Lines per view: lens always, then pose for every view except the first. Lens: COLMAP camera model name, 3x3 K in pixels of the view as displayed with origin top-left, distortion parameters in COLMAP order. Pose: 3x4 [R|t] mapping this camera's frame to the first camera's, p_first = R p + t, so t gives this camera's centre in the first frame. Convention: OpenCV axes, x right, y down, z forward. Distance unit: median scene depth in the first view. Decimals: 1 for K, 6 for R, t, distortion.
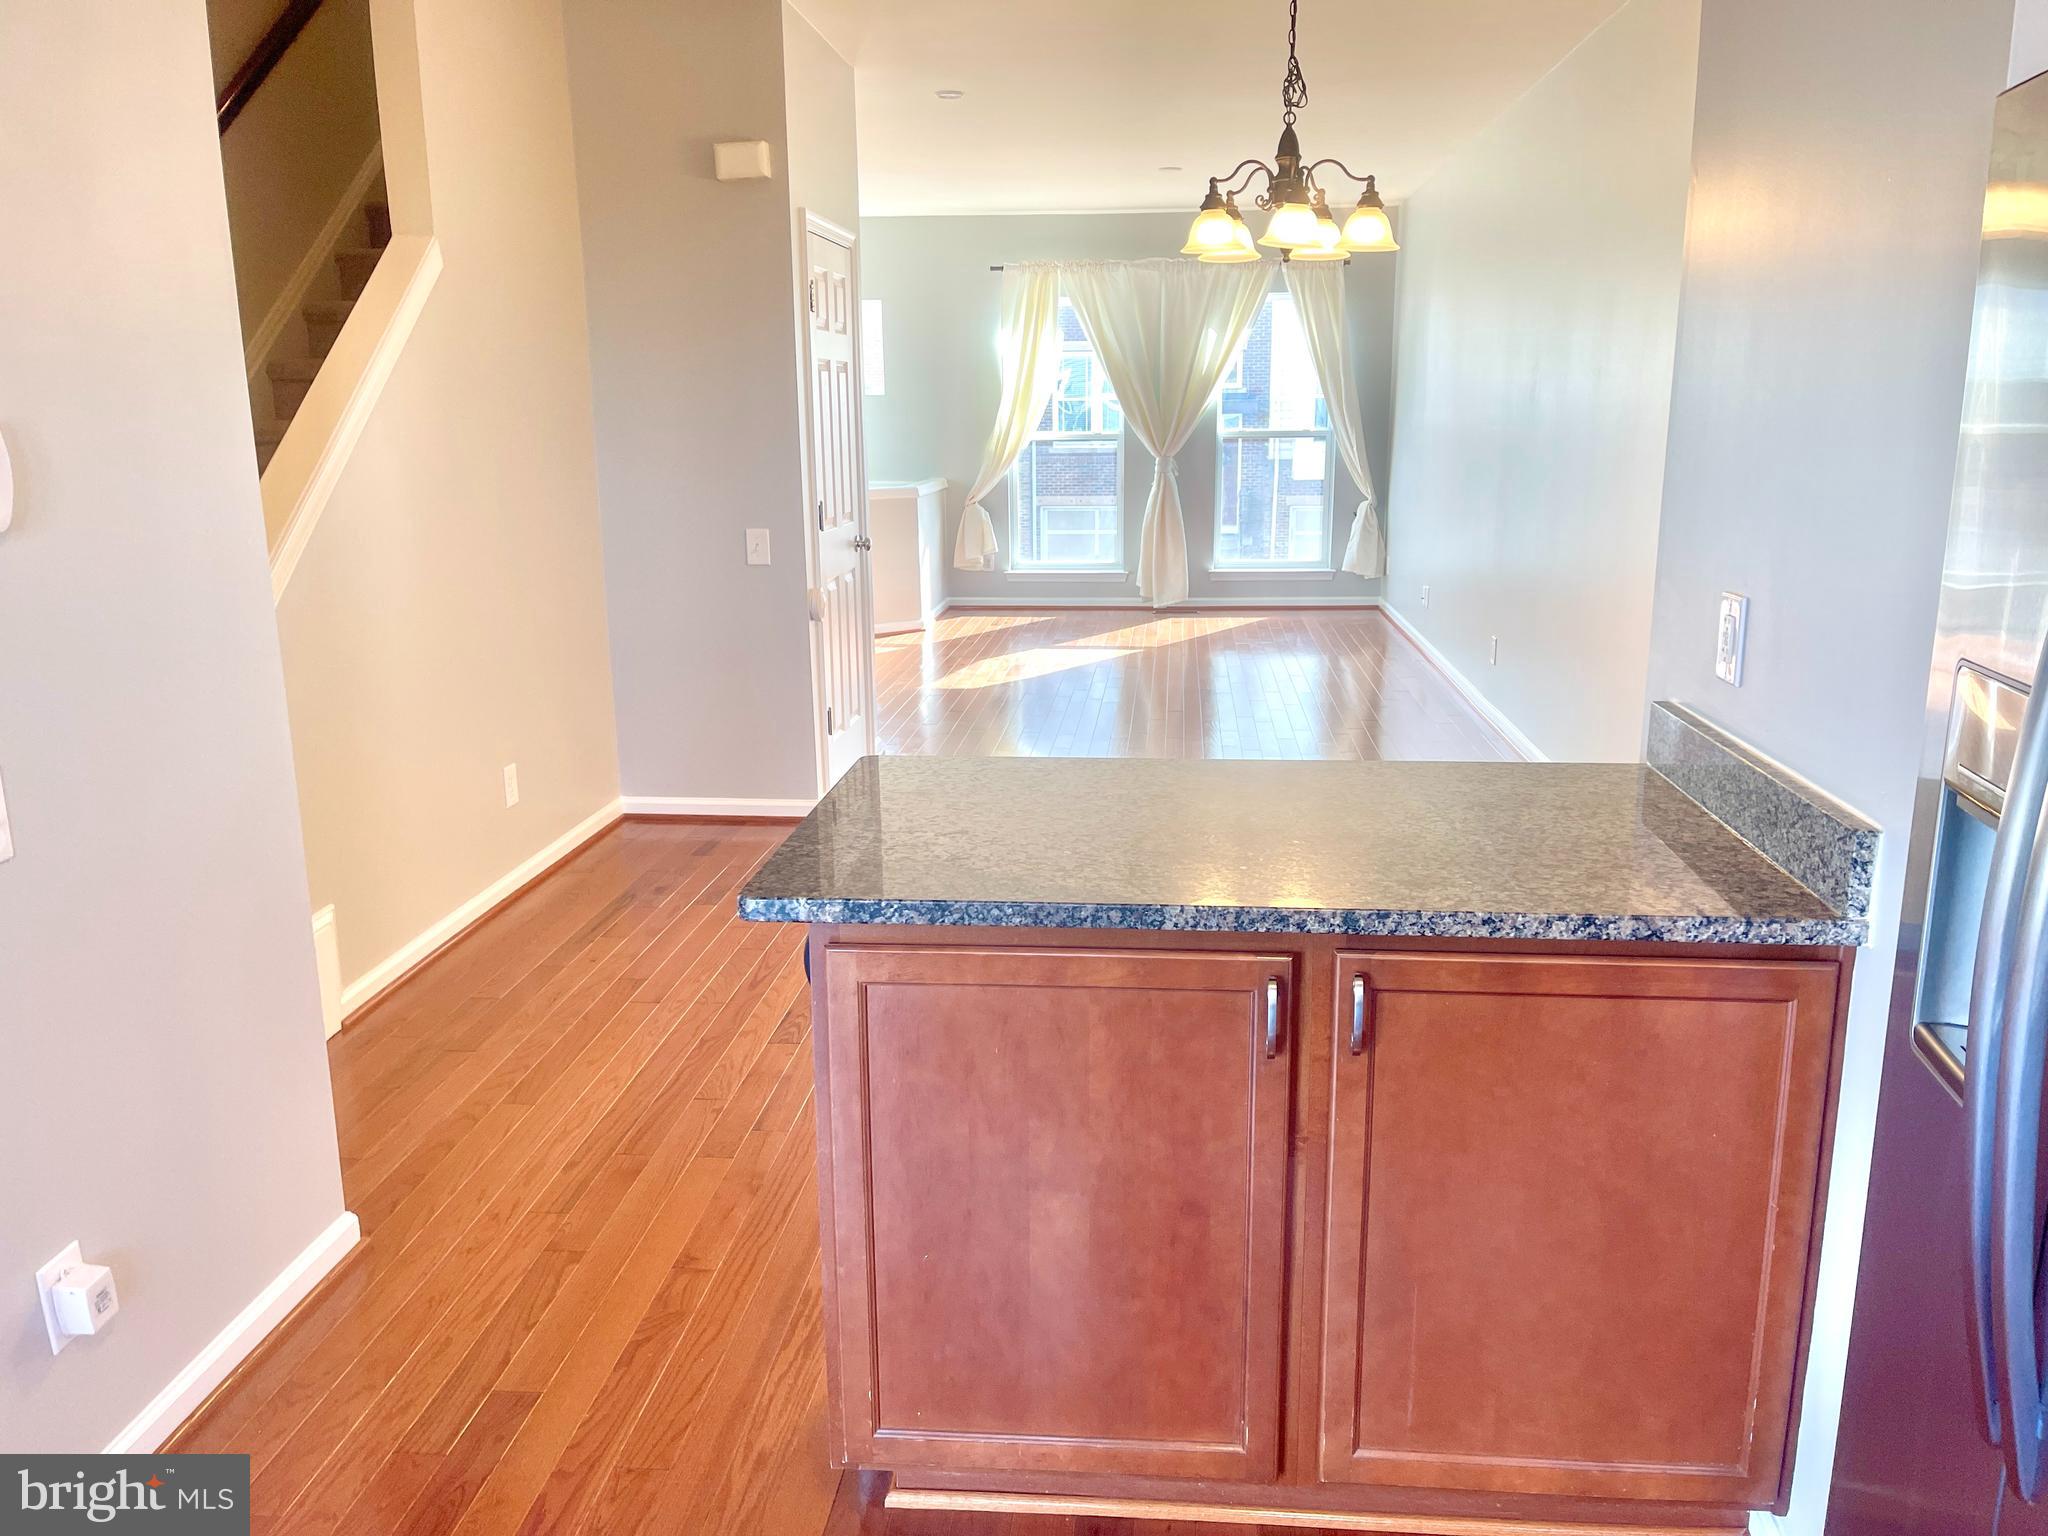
lens RADIAL K [[1541.9, 0, 1020.0], [0, 1541.9, 785.3], [0, 0, 1]] dist [0.055579, -0.078534]
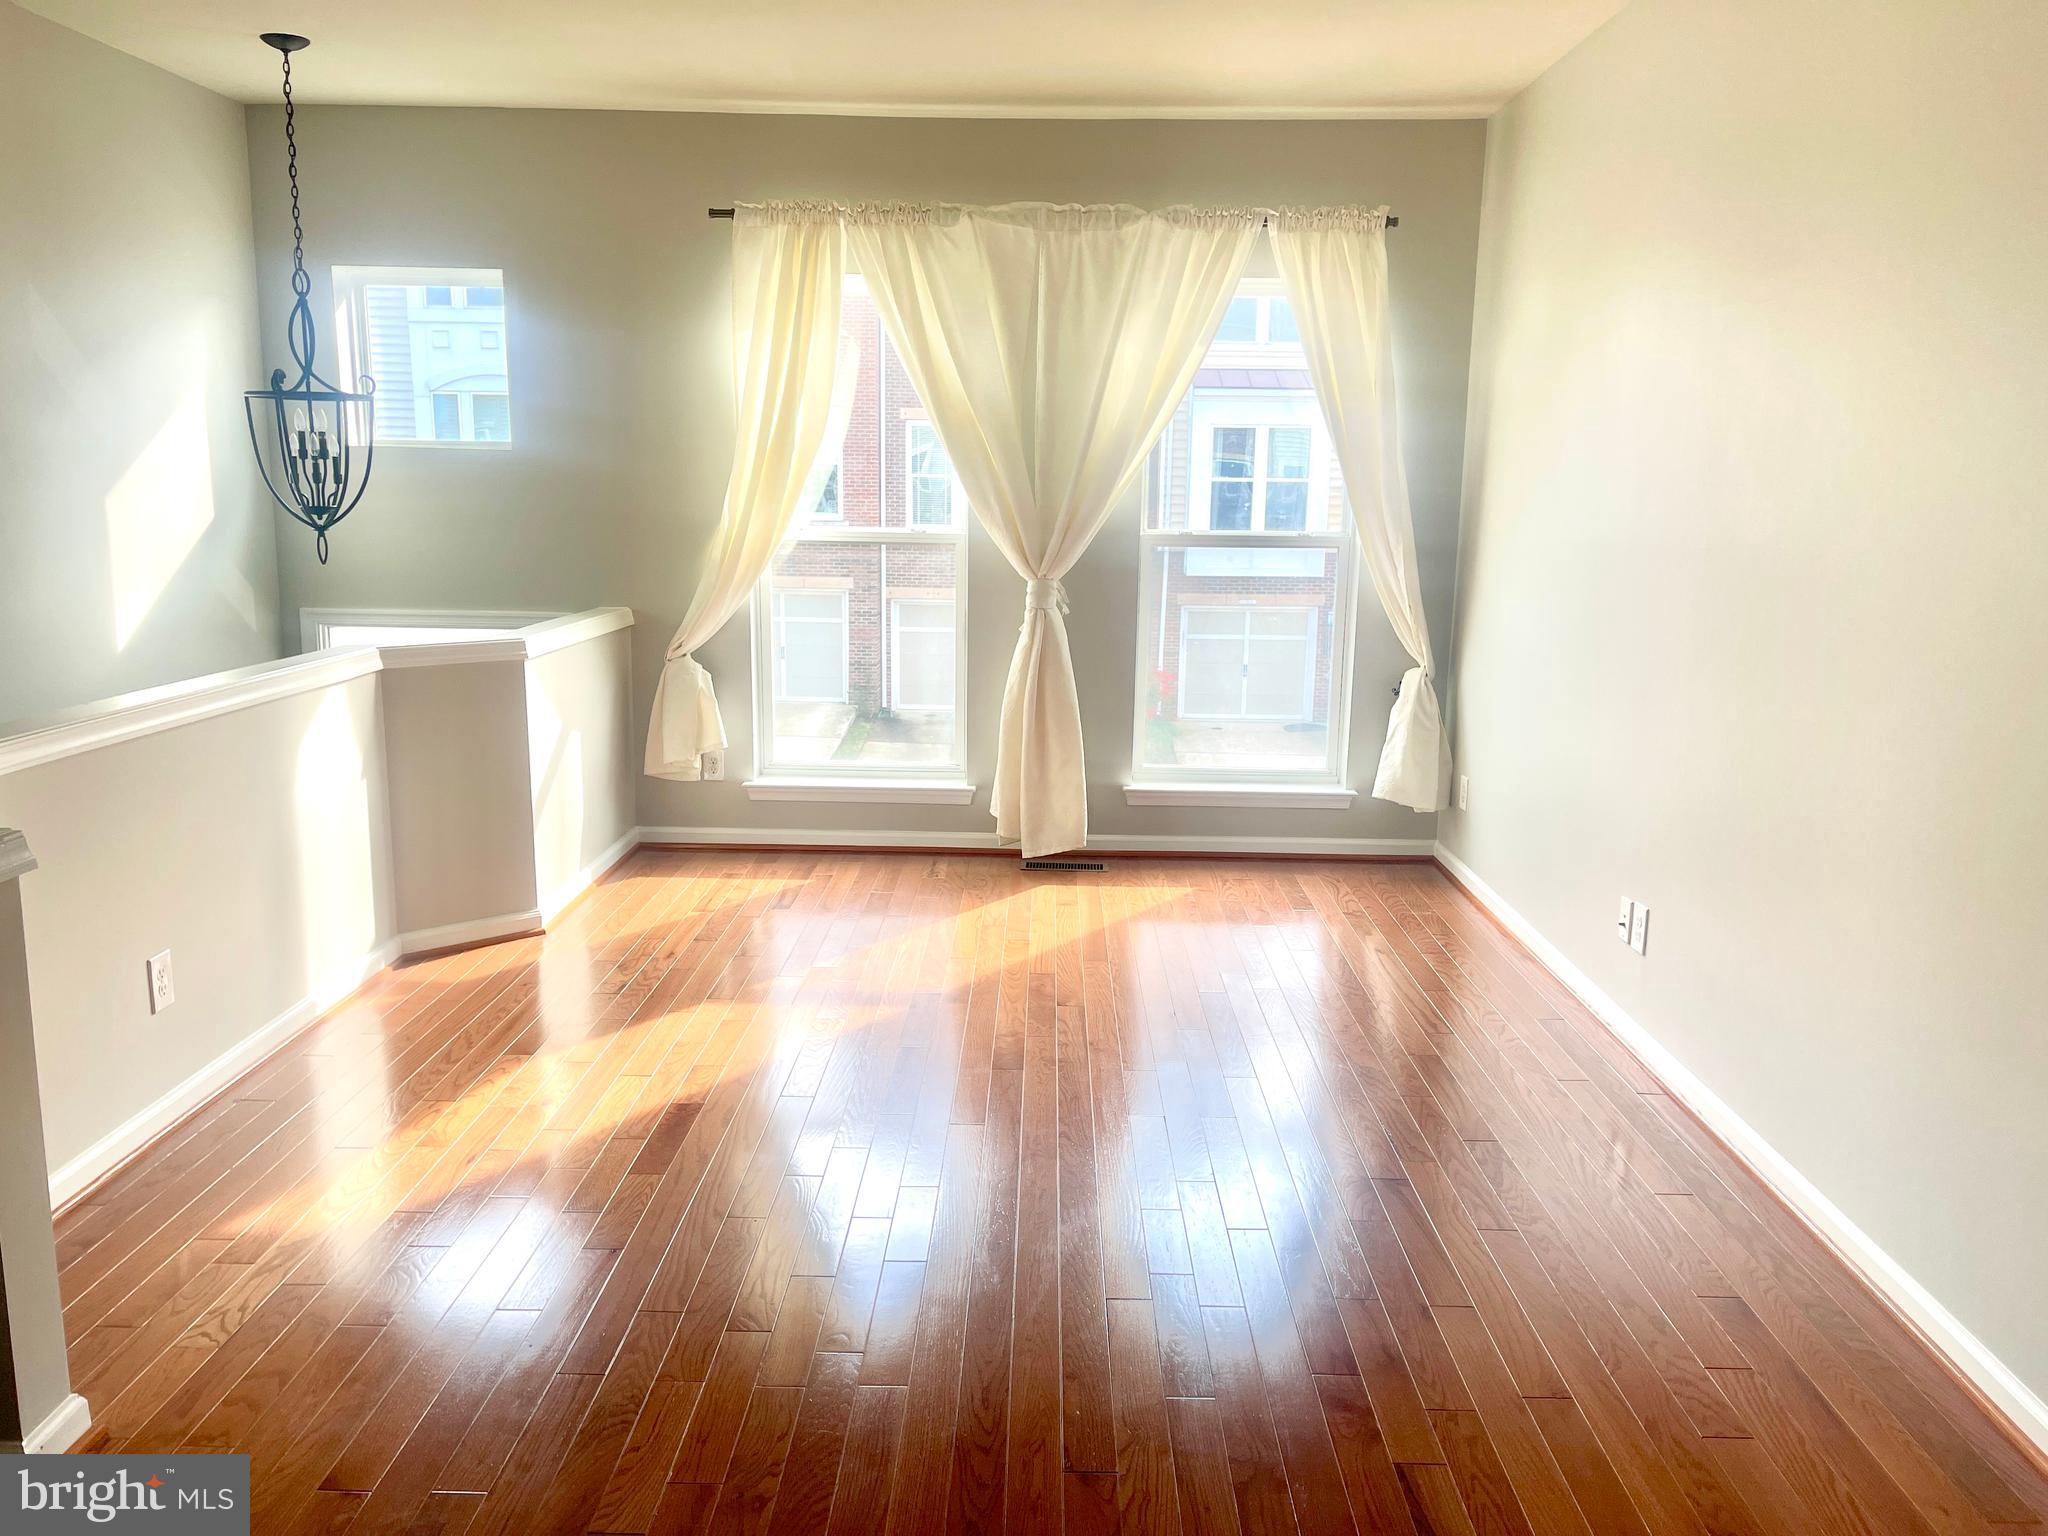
lens RADIAL K [[1541.9, 0, 1030.9], [0, 1541.9, 757.9], [0, 0, 1]] dist [0.055579, -0.078534]
pose [[0.997676, 0.014876, 0.066493, 0.054162], [-0.010607, 0.997887, -0.064107, -0.116290], [-0.067306, 0.063253, 0.995725, 0.473786]]
